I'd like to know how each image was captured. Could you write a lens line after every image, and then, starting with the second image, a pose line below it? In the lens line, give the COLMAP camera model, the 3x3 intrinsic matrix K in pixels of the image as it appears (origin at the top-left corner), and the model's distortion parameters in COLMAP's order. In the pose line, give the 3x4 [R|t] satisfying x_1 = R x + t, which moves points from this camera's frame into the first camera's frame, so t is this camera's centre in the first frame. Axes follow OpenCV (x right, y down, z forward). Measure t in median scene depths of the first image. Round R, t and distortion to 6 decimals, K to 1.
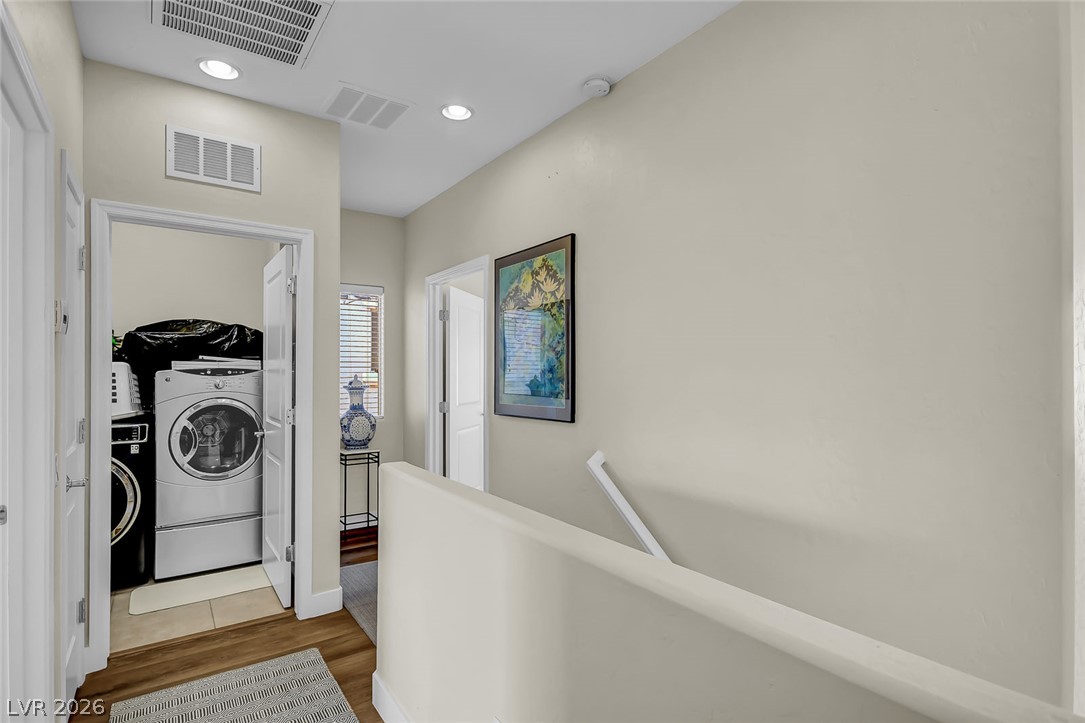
lens RADIAL K [[538.7, 0, 542.5], [0, 538.7, 361.5], [0, 0, 1]] dist [0.031373, 0.000173]
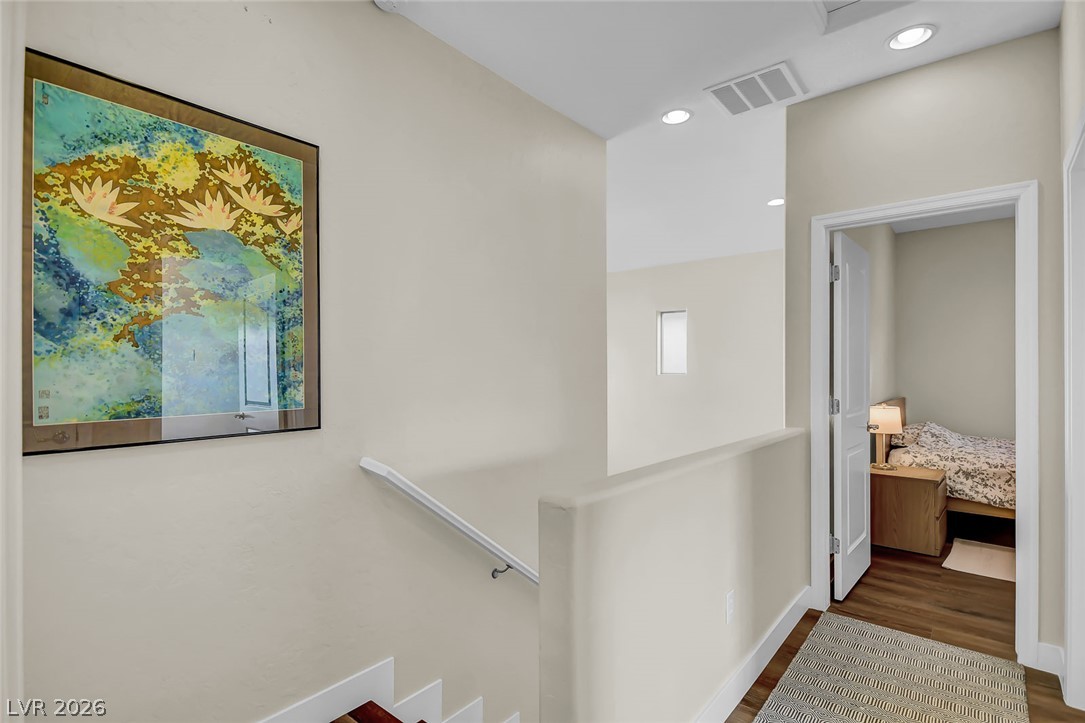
lens RADIAL K [[538.7, 0, 542.5], [0, 538.7, 361.5], [0, 0, 1]] dist [0.031373, 0.000173]
pose [[-0.271952, 0.010525, 0.962253, -0.632902], [-0.022382, 0.999601, -0.017259, 0.033473], [-0.962051, -0.026231, -0.271607, 0.858044]]
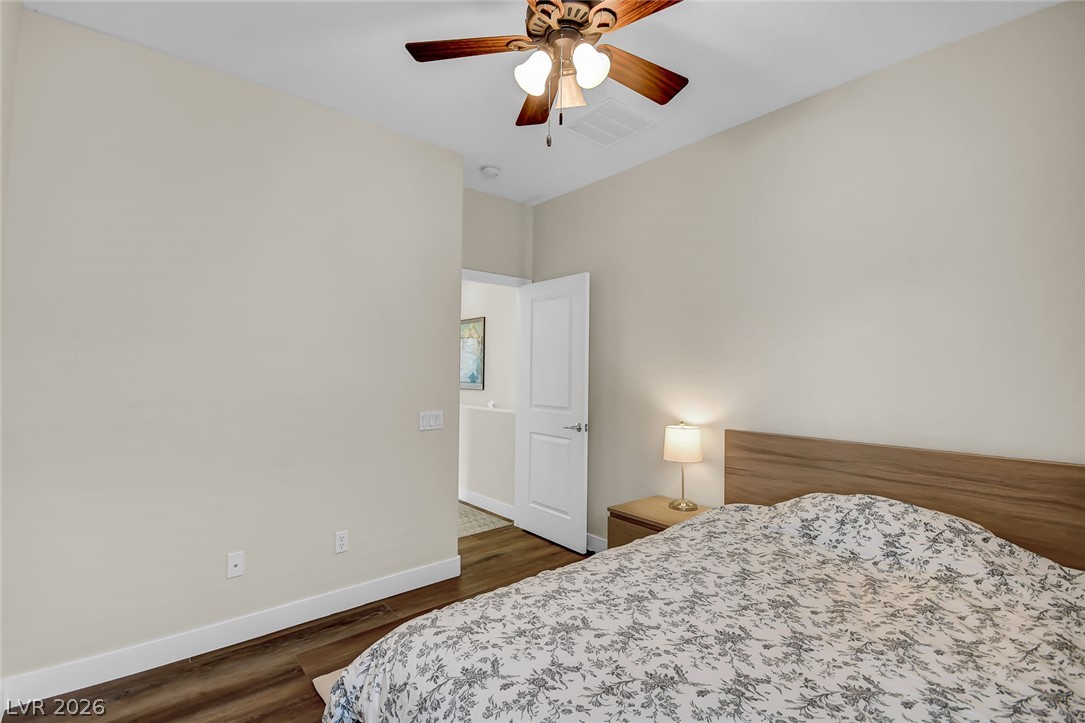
lens RADIAL K [[487.4, 0, 541.4], [0, 487.4, 365.1], [0, 0, 1]] dist [0.001843, 0.000107]
pose [[0.994896, 0.013230, 0.100039, 0.093491], [-0.014024, 0.999876, 0.007230, -0.025321], [-0.099931, -0.008596, 0.994957, -1.284577]]
